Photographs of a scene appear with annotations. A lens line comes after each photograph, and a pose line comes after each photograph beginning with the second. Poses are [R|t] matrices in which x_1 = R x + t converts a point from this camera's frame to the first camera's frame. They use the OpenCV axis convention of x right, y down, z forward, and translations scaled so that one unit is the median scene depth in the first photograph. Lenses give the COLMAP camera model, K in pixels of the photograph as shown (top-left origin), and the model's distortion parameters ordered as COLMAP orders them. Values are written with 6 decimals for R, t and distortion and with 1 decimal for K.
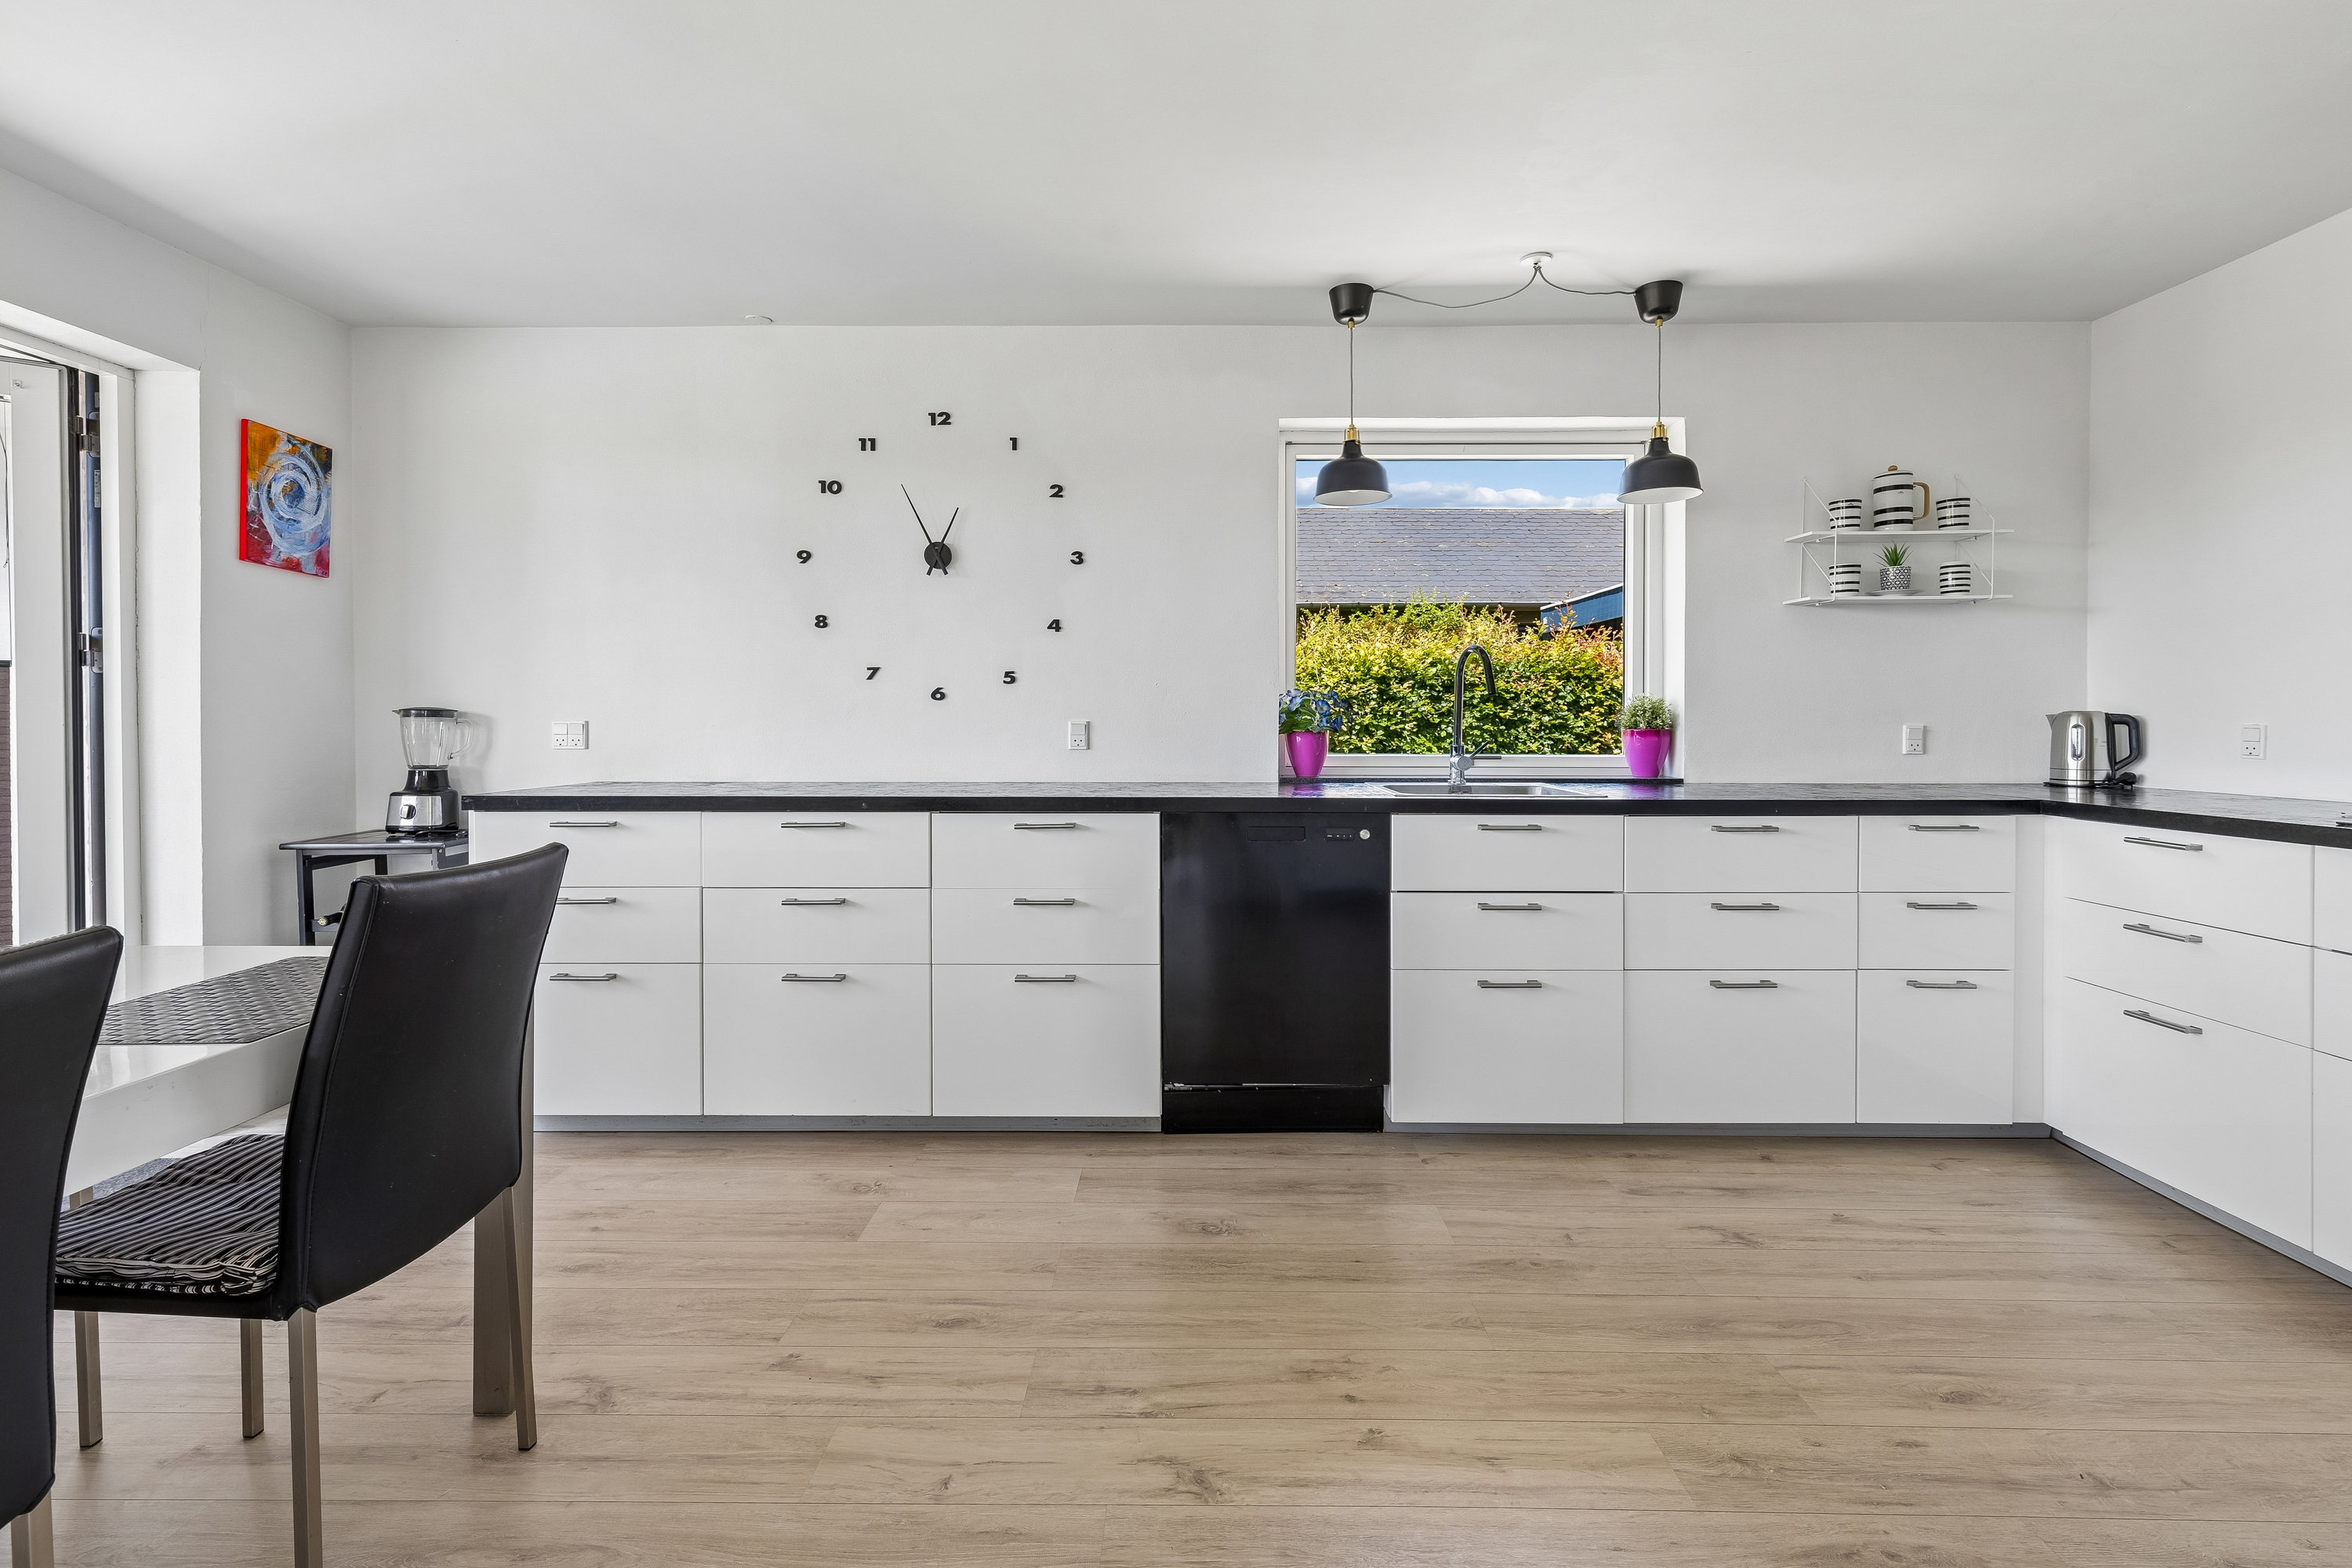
lens RADIAL K [[1073.1, 0, 1190.0], [0, 1073.1, 771.8], [0, 0, 1]] dist [0.013397, 0.000257]
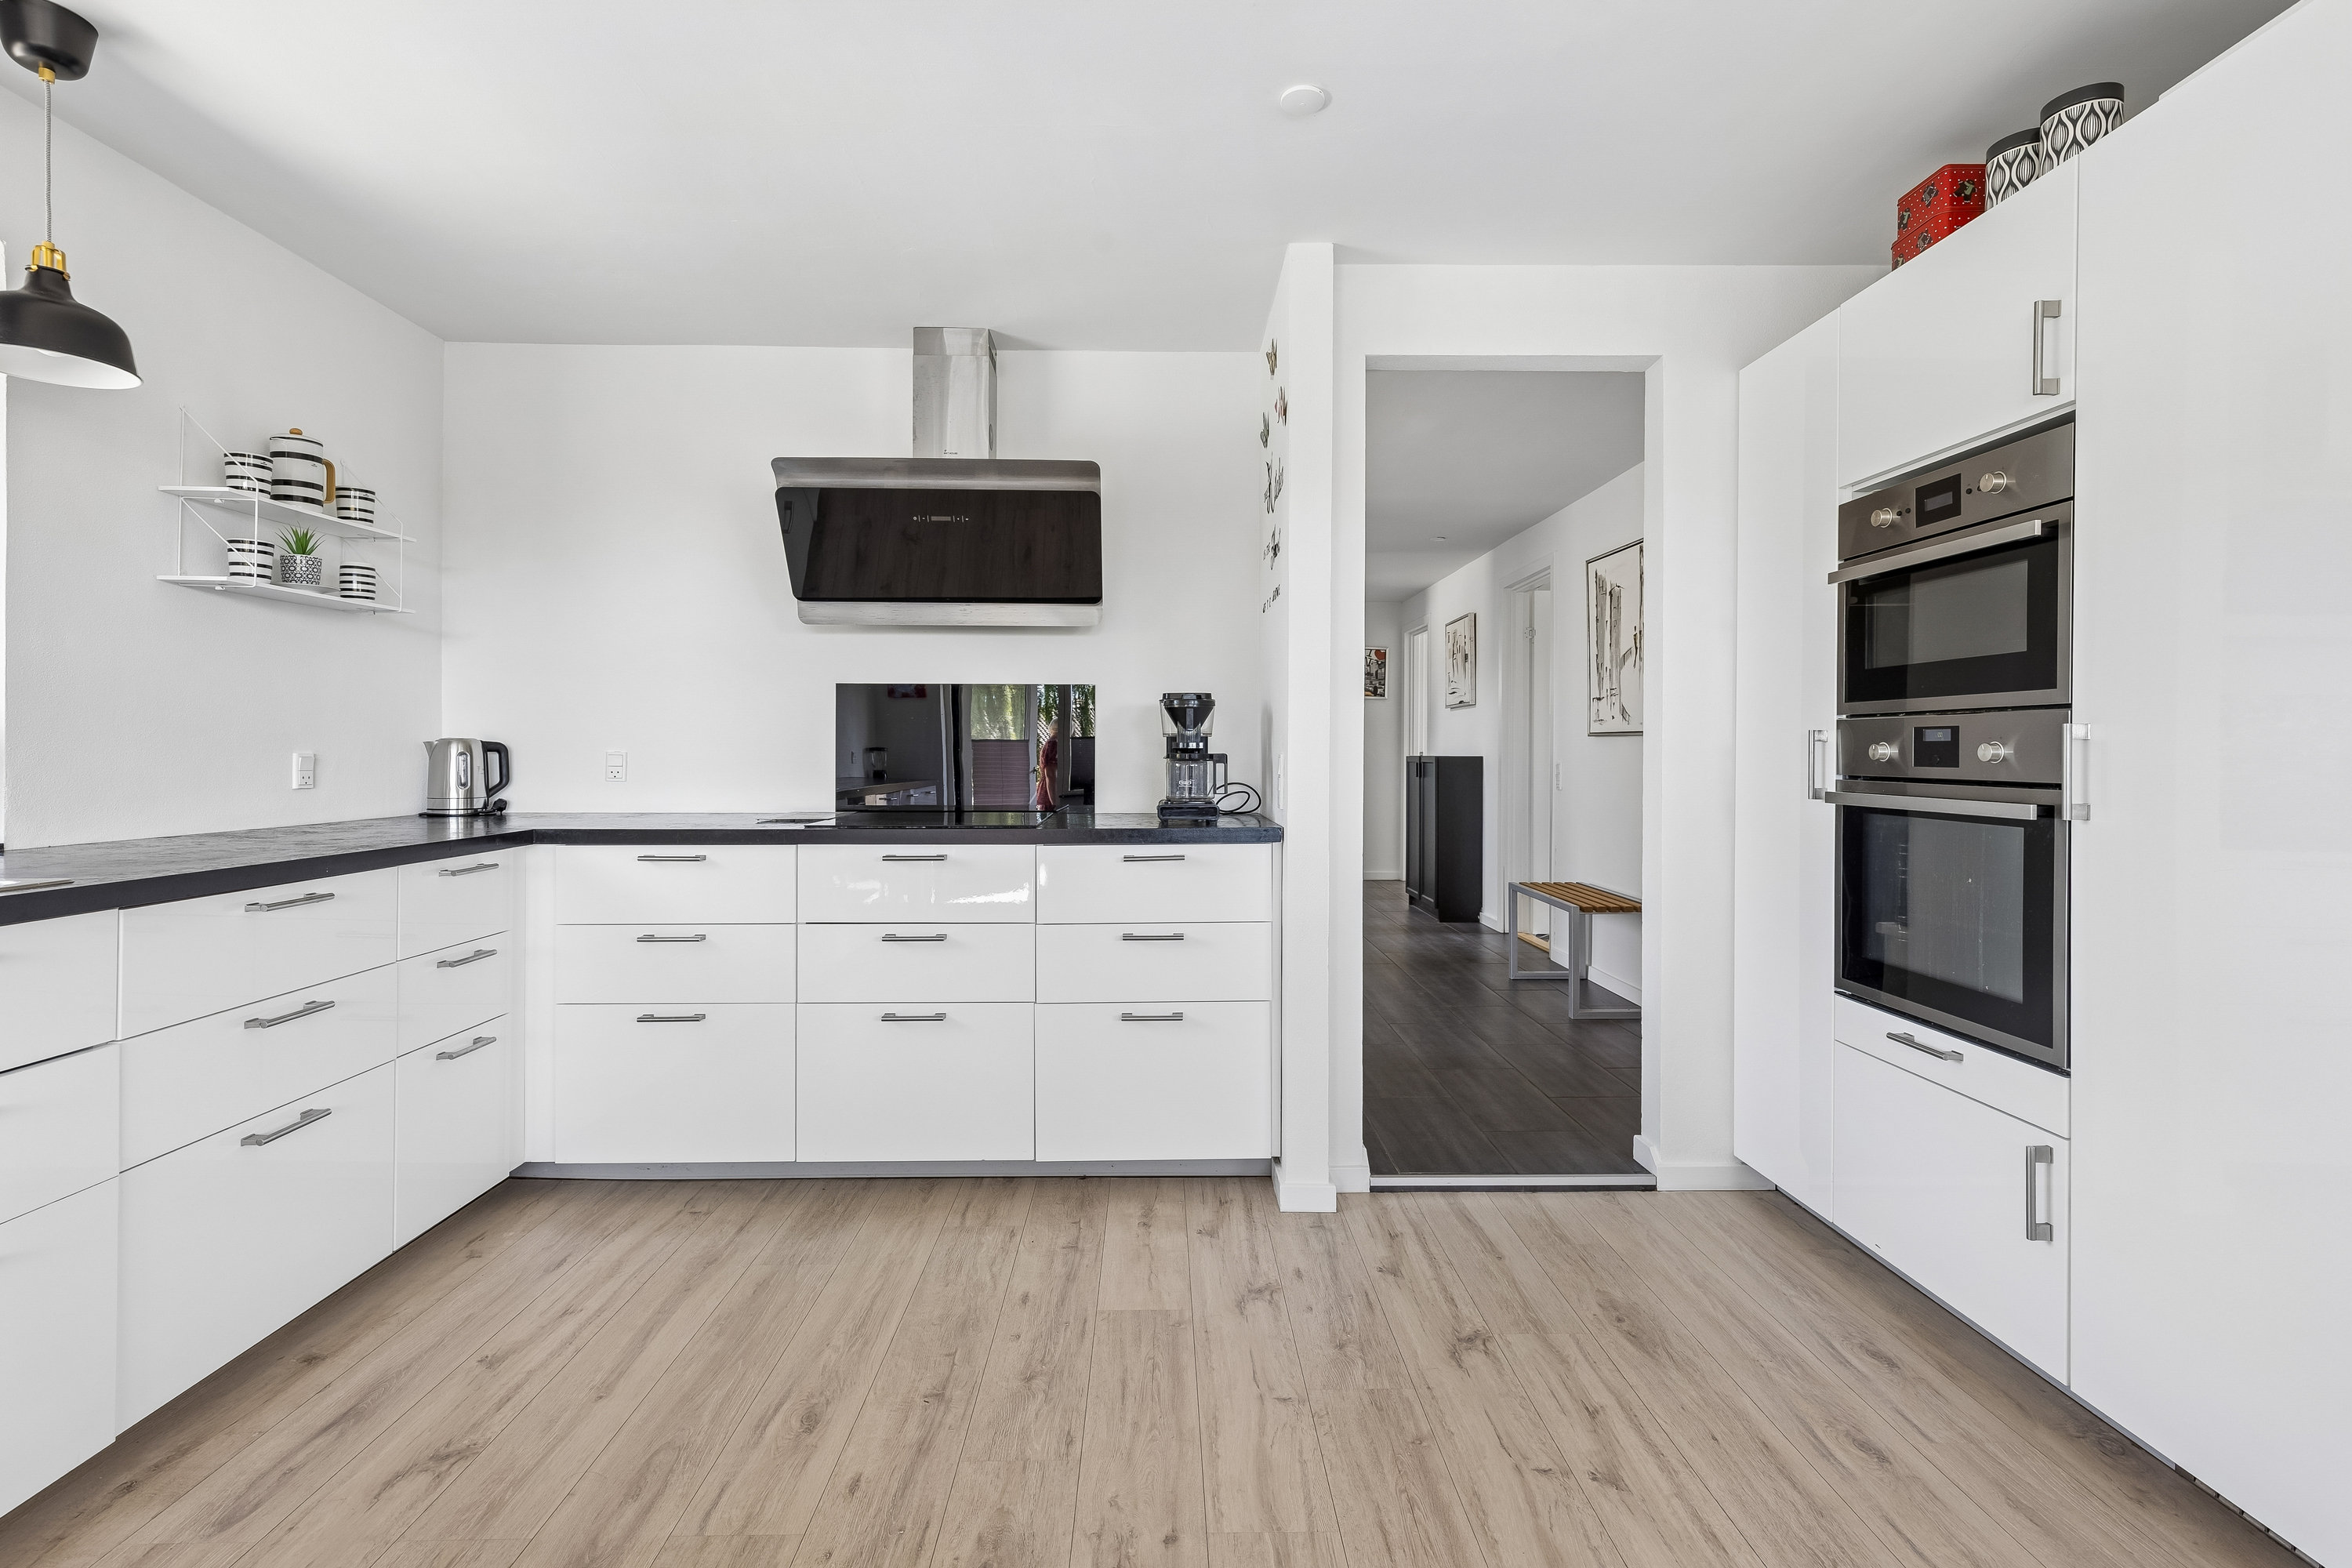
lens RADIAL K [[1073.1, 0, 1190.0], [0, 1073.1, 771.8], [0, 0, 1]] dist [0.013397, 0.000257]
pose [[-0.011125, -0.020598, 0.999726, -0.162854], [0.046414, 0.998700, 0.021093, -0.016304], [-0.998860, 0.046636, -0.010154, 0.362852]]
